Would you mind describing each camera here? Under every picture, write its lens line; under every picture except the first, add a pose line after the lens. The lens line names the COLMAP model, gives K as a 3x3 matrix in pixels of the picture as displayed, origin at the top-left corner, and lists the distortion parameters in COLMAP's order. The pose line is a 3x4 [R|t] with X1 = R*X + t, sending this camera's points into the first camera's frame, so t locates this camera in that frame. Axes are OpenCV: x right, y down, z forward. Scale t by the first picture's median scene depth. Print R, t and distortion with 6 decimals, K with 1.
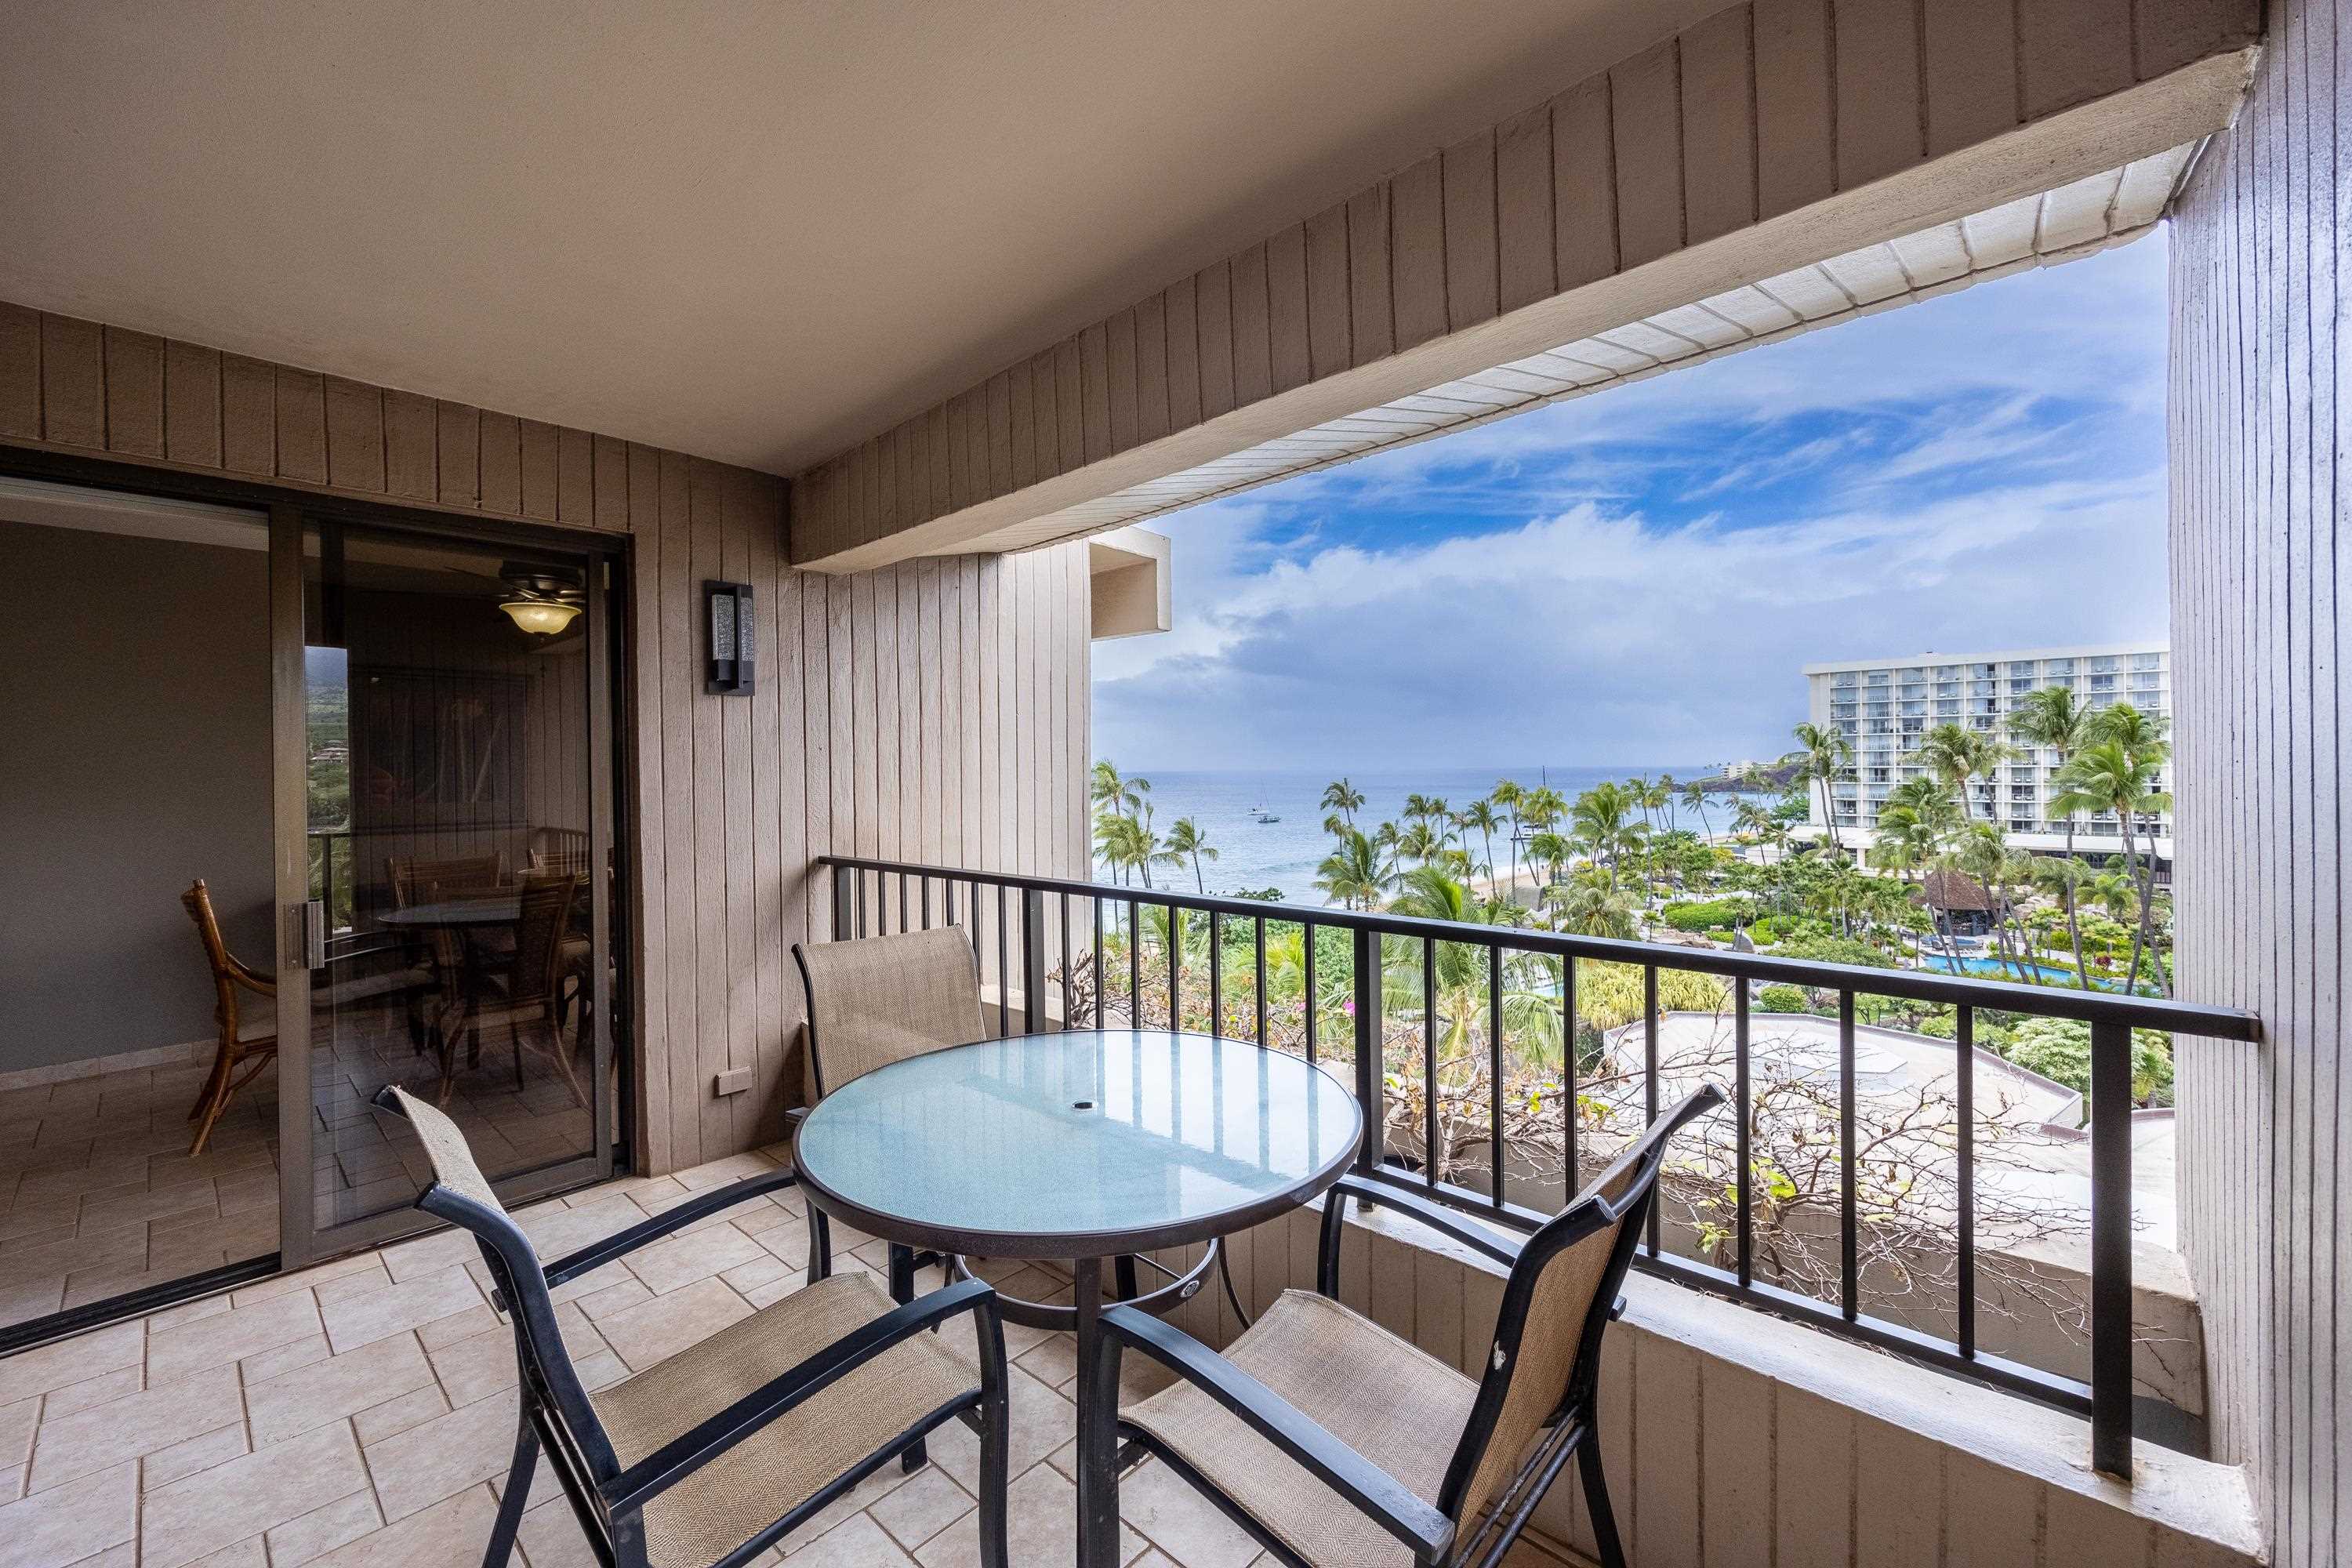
lens RADIAL K [[940.2, 0, 1190.6], [0, 940.2, 776.7], [0, 0, 1]] dist [-0.000657, -0.000049]
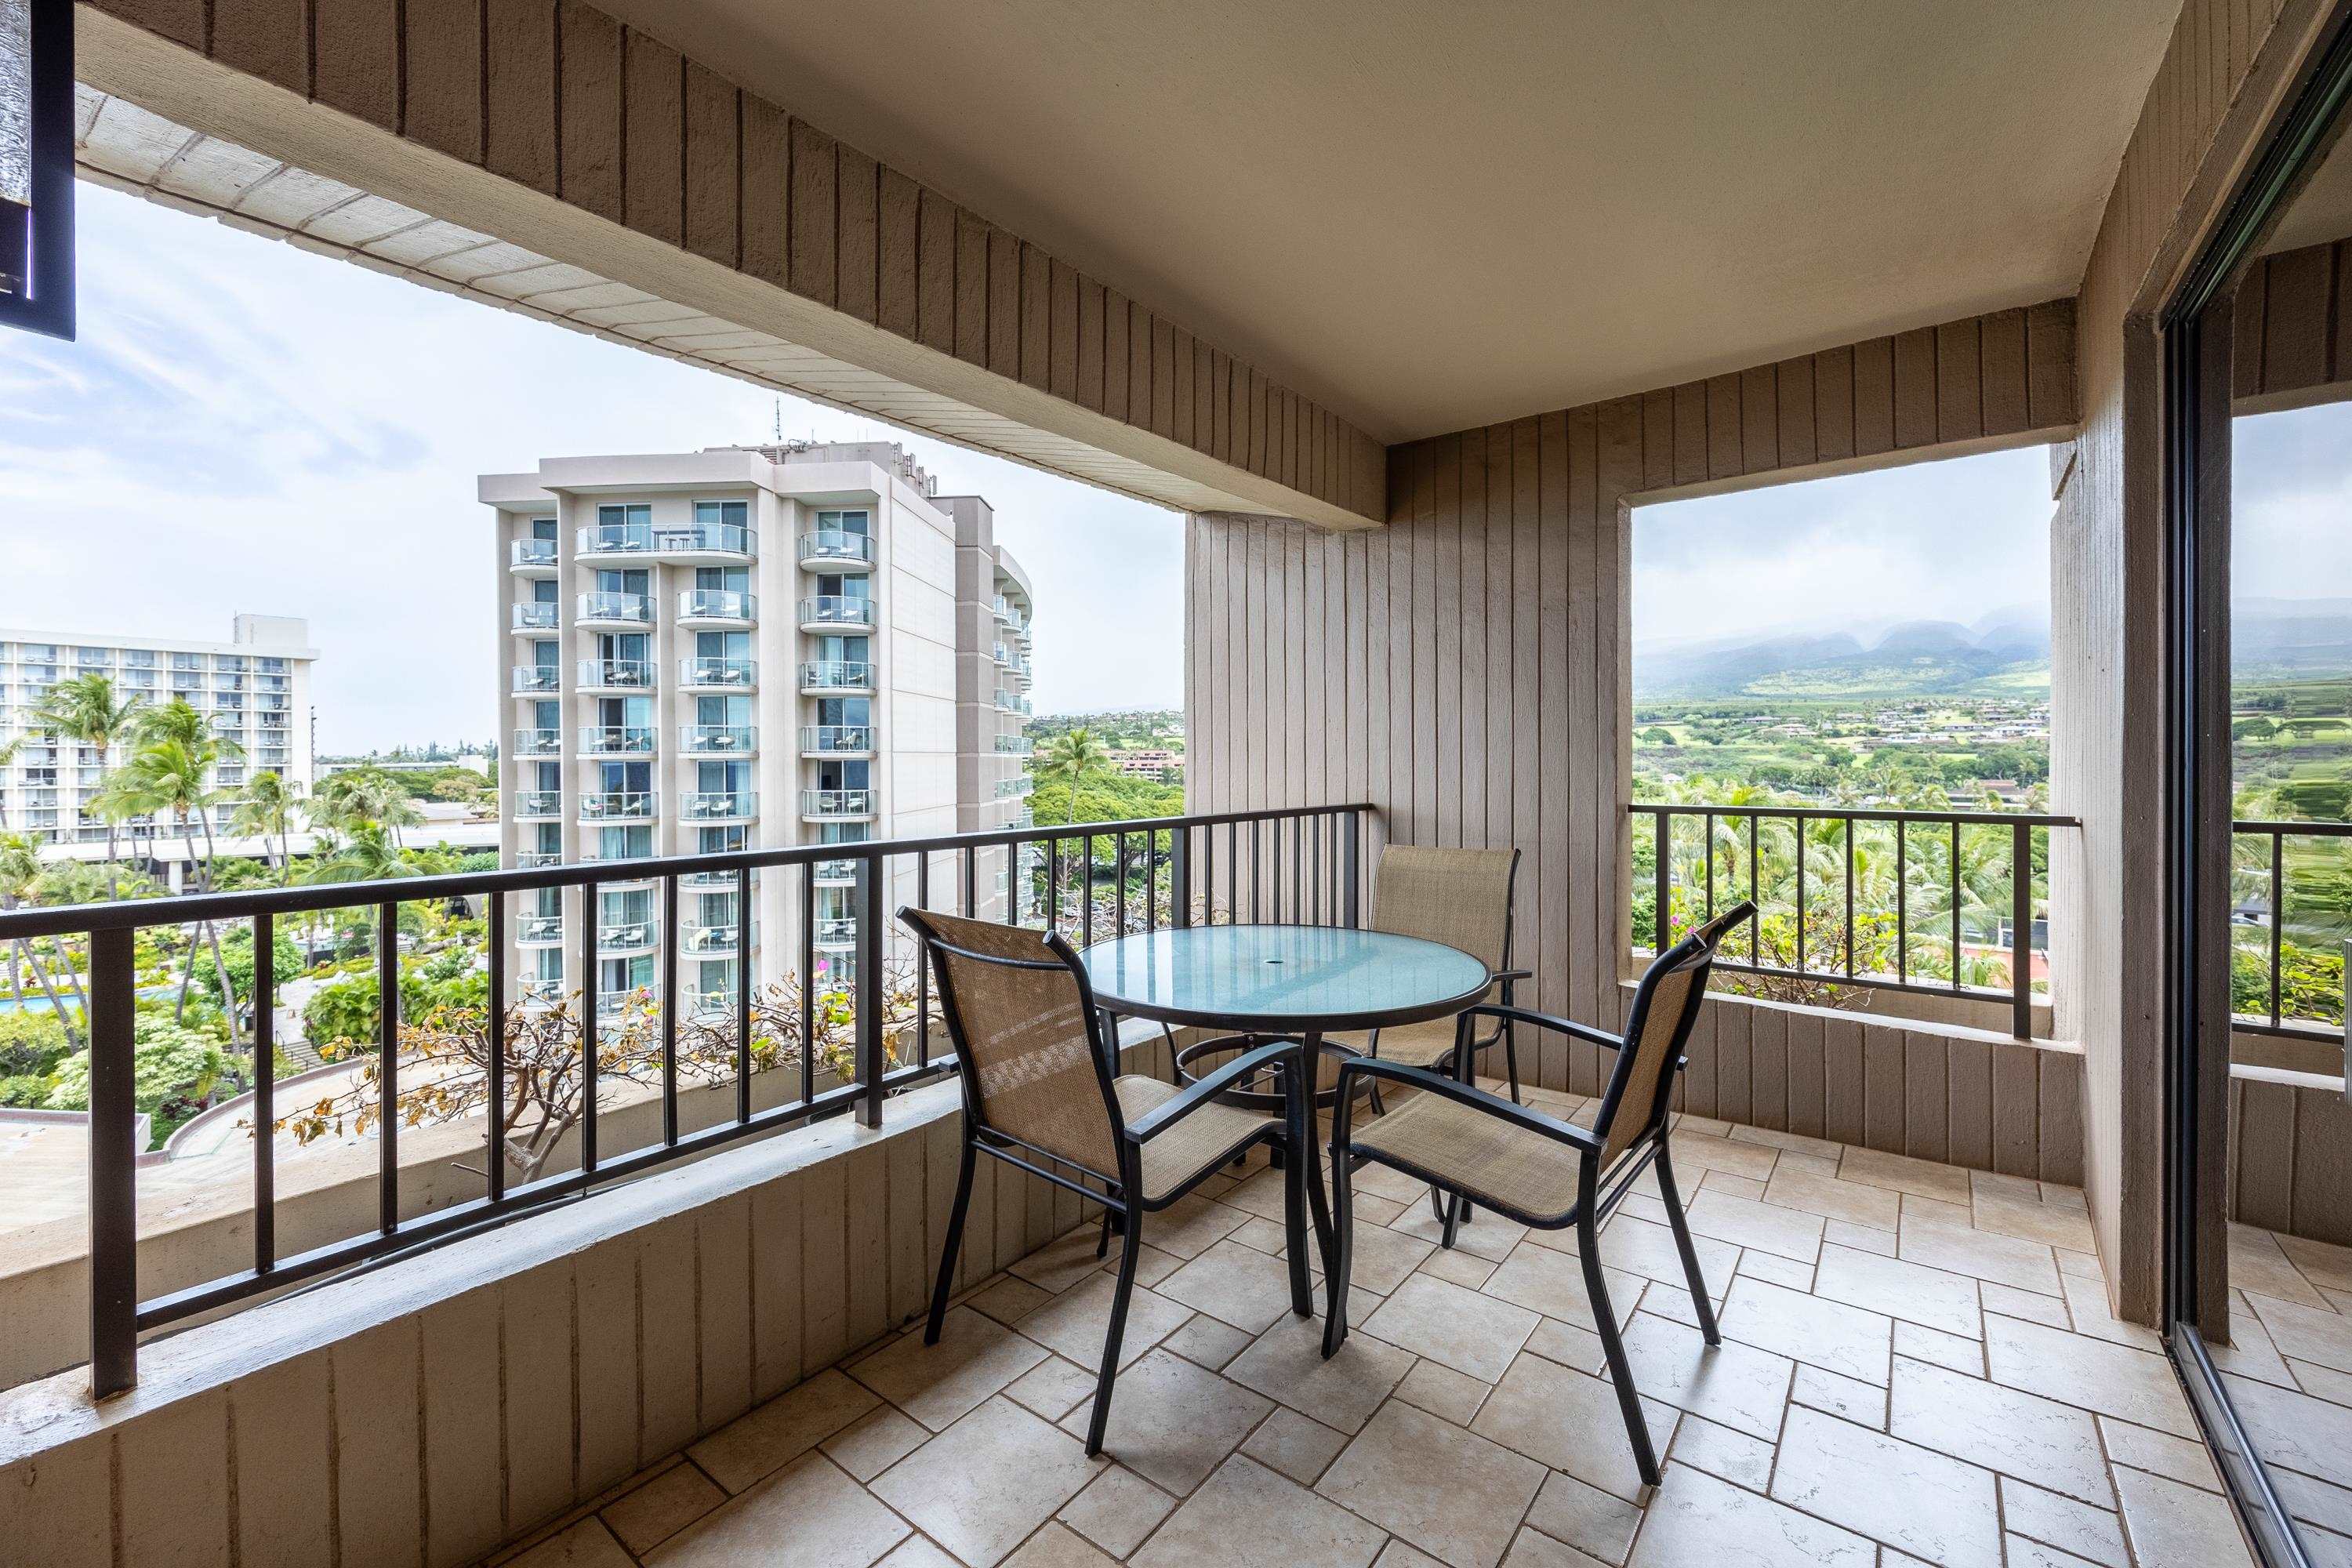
lens RADIAL K [[940.2, 0, 1190.6], [0, 940.2, 776.7], [0, 0, 1]] dist [-0.000657, -0.000049]
pose [[-0.081470, -0.008503, 0.996640, -1.231871], [0.008421, 0.999922, 0.009219, 0.009801], [-0.996640, 0.009144, -0.081392, 0.611385]]
